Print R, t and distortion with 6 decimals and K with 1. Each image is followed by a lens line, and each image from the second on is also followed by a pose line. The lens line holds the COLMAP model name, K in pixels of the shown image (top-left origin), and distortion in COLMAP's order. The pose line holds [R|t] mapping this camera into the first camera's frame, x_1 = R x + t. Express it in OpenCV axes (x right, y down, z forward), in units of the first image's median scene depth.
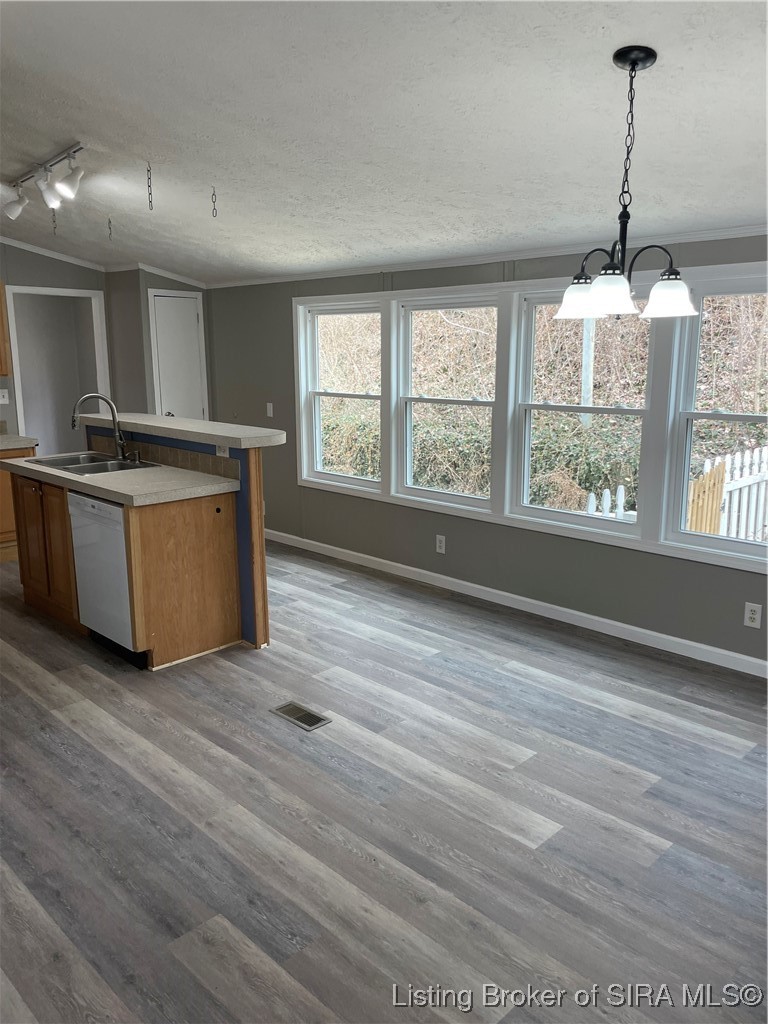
lens RADIAL K [[778.8, 0, 375.3], [0, 778.8, 513.6], [0, 0, 1]] dist [0.056320, -0.069466]
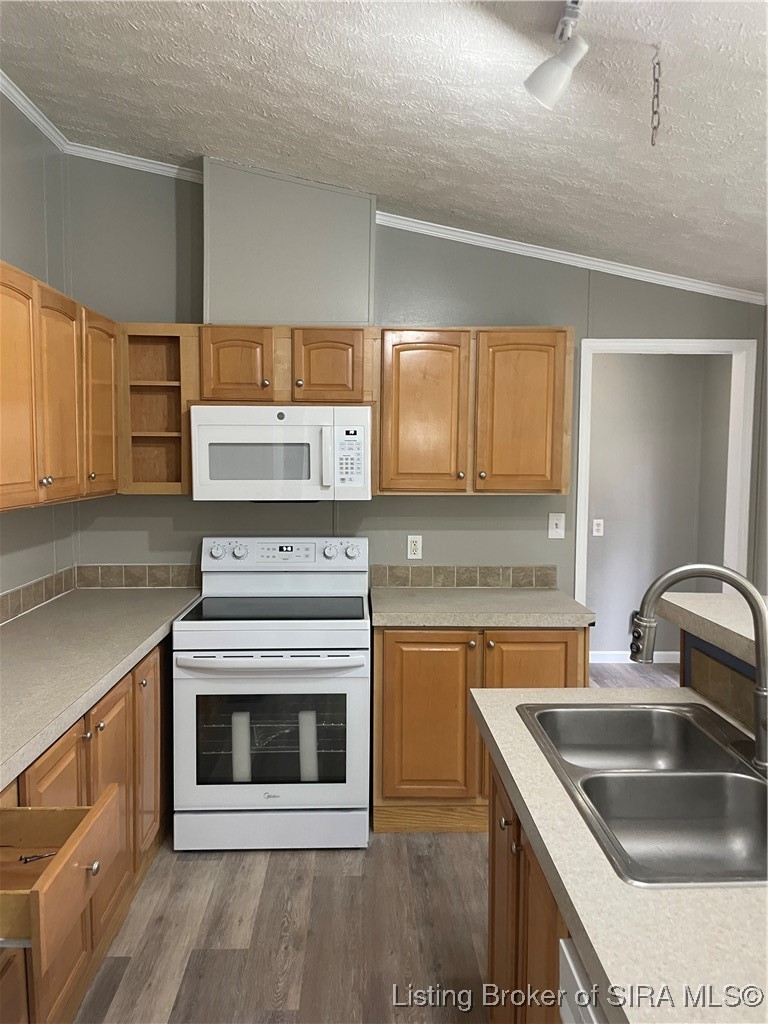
lens RADIAL K [[778.8, 0, 384.1], [0, 778.8, 507.8], [0, 0, 1]] dist [0.056320, -0.069466]
pose [[0.727565, 0.054388, -0.683880, -0.268216], [-0.148134, 0.985791, -0.079197, -0.154029], [0.669855, 0.158927, 0.725283, 0.777138]]
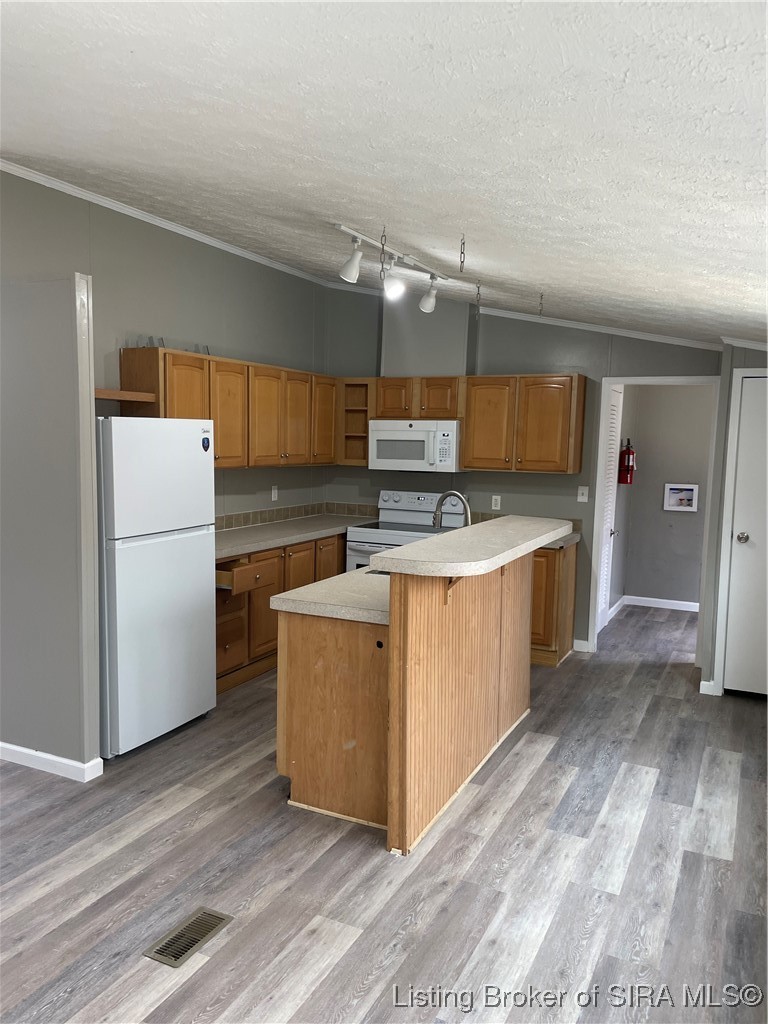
lens RADIAL K [[778.8, 0, 374.9], [0, 778.8, 517.8], [0, 0, 1]] dist [0.056320, -0.069466]
pose [[0.316940, 0.105148, -0.942599, 0.528875], [-0.219962, 0.974888, 0.034789, -0.158057], [0.922587, 0.196309, 0.332109, 0.741386]]
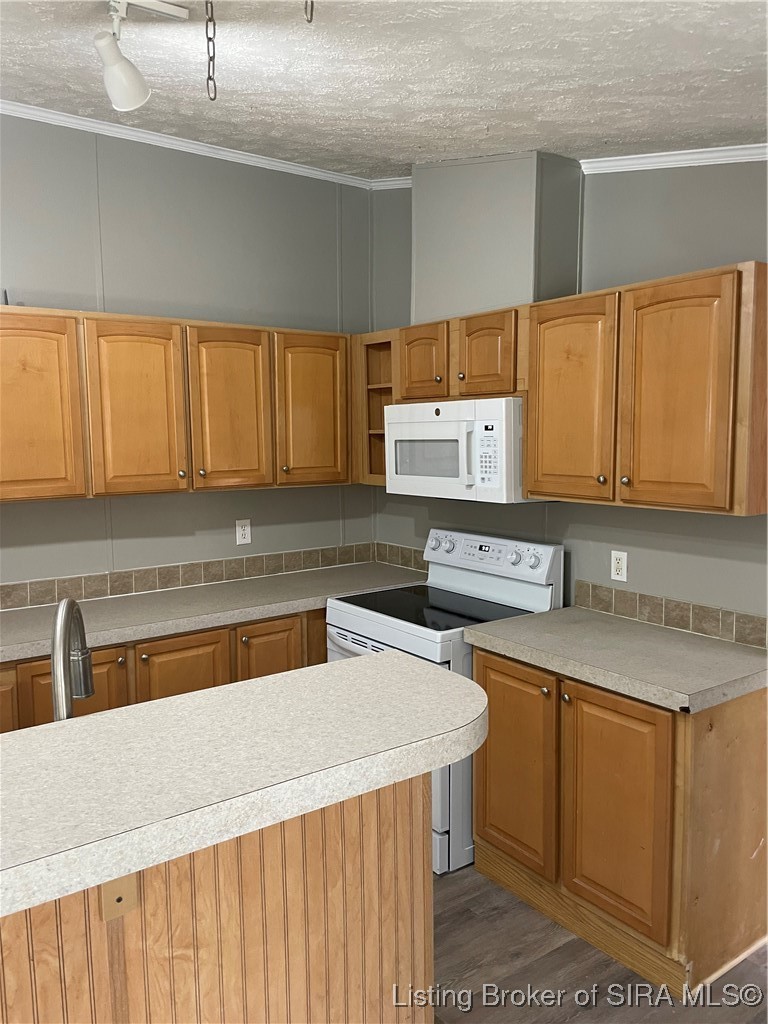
lens RADIAL K [[778.8, 0, 377.9], [0, 778.8, 500.2], [0, 0, 1]] dist [0.056320, -0.069466]
pose [[-0.161375, 0.089960, -0.982784, -0.105614], [-0.196621, 0.972942, 0.121345, -0.293038], [0.967108, 0.212818, -0.139321, 1.347927]]
